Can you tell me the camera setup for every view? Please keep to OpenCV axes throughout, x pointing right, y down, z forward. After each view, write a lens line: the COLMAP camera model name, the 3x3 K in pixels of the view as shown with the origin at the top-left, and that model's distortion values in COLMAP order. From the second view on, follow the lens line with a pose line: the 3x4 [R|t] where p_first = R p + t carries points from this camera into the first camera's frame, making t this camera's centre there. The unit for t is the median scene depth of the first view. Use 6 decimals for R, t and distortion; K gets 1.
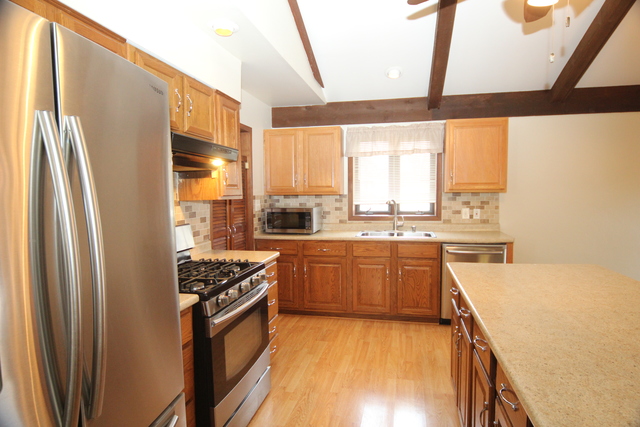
lens RADIAL K [[354.9, 0, 324.7], [0, 354.9, 218.3], [0, 0, 1]] dist [-0.016306, 0.001550]
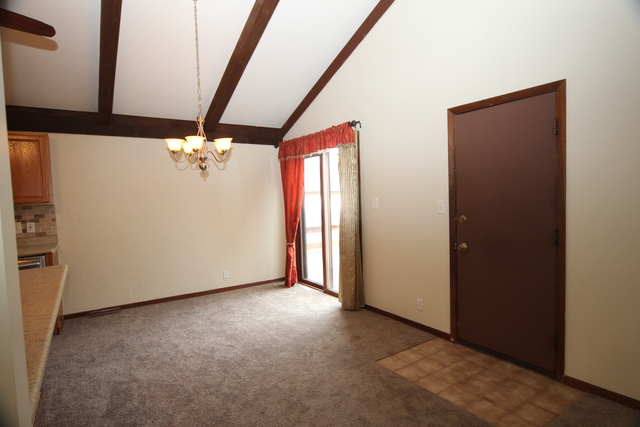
lens RADIAL K [[354.9, 0, 324.3], [0, 354.9, 219.5], [0, 0, 1]] dist [-0.016306, 0.001550]
pose [[0.684253, -0.063491, 0.726476, 0.285262], [0.080056, 0.996722, 0.011707, 0.019428], [-0.724837, 0.050148, 0.687092, -0.272513]]
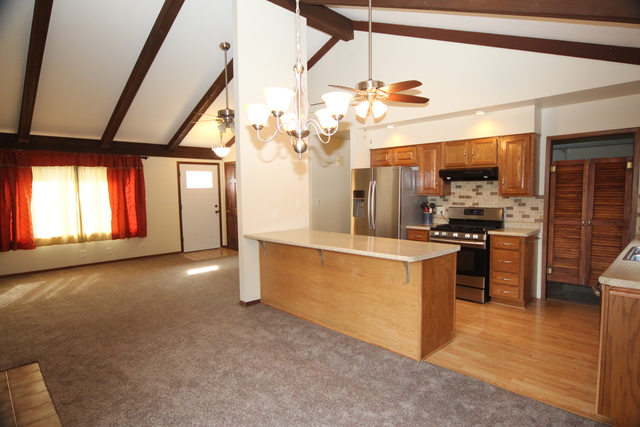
lens RADIAL K [[354.9, 0, 325.2], [0, 354.9, 216.4], [0, 0, 1]] dist [-0.016306, 0.001550]
pose [[-0.538185, 0.078780, -0.839137, 1.092366], [-0.045365, 0.991471, 0.122176, -0.082014], [0.841605, 0.103821, -0.530021, 0.775043]]
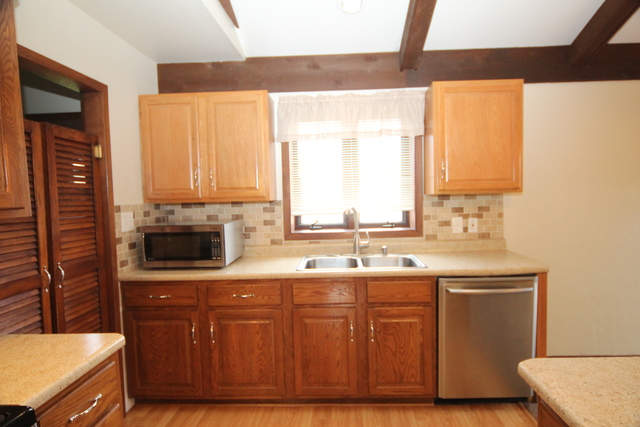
lens RADIAL K [[354.9, 0, 325.1], [0, 354.9, 218.2], [0, 0, 1]] dist [-0.016306, 0.001550]
pose [[0.985255, -0.026686, 0.168998, 0.033873], [0.028903, 0.999525, -0.010673, -0.027516], [-0.168633, 0.015401, 0.985559, 0.381130]]
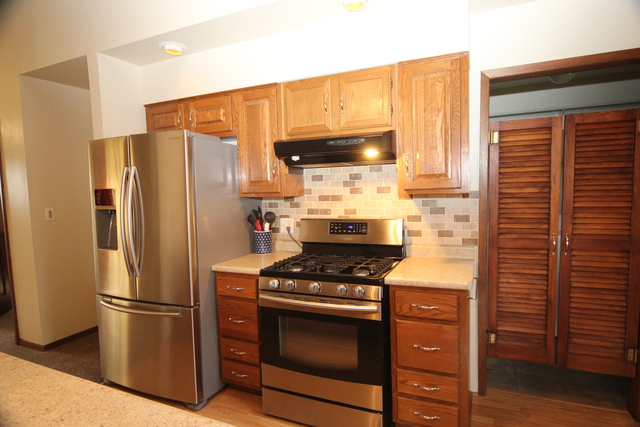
lens RADIAL K [[354.9, 0, 324.6], [0, 354.9, 216.3], [0, 0, 1]] dist [-0.016306, 0.001550]
pose [[-0.202938, 0.090155, -0.975032, 0.359346], [-0.040885, 0.994104, 0.100428, -0.049309], [0.978338, 0.060245, -0.198055, 0.631546]]
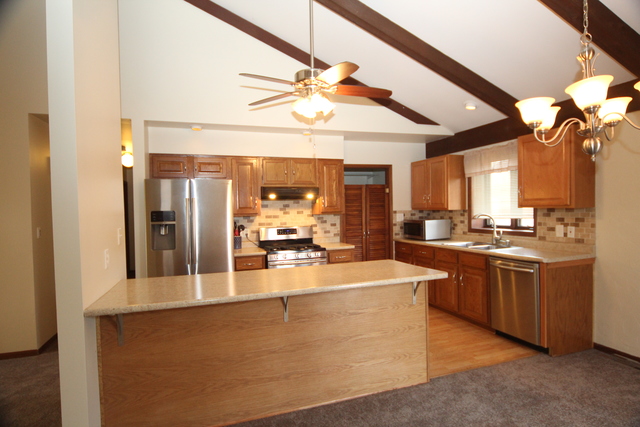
lens RADIAL K [[354.9, 0, 325.6], [0, 354.9, 215.7], [0, 0, 1]] dist [-0.016306, 0.001550]
pose [[0.522810, 0.015802, -0.852303, 0.878964], [-0.045554, 0.998917, -0.009423, -0.017227], [0.851231, 0.043752, 0.522964, 0.006020]]
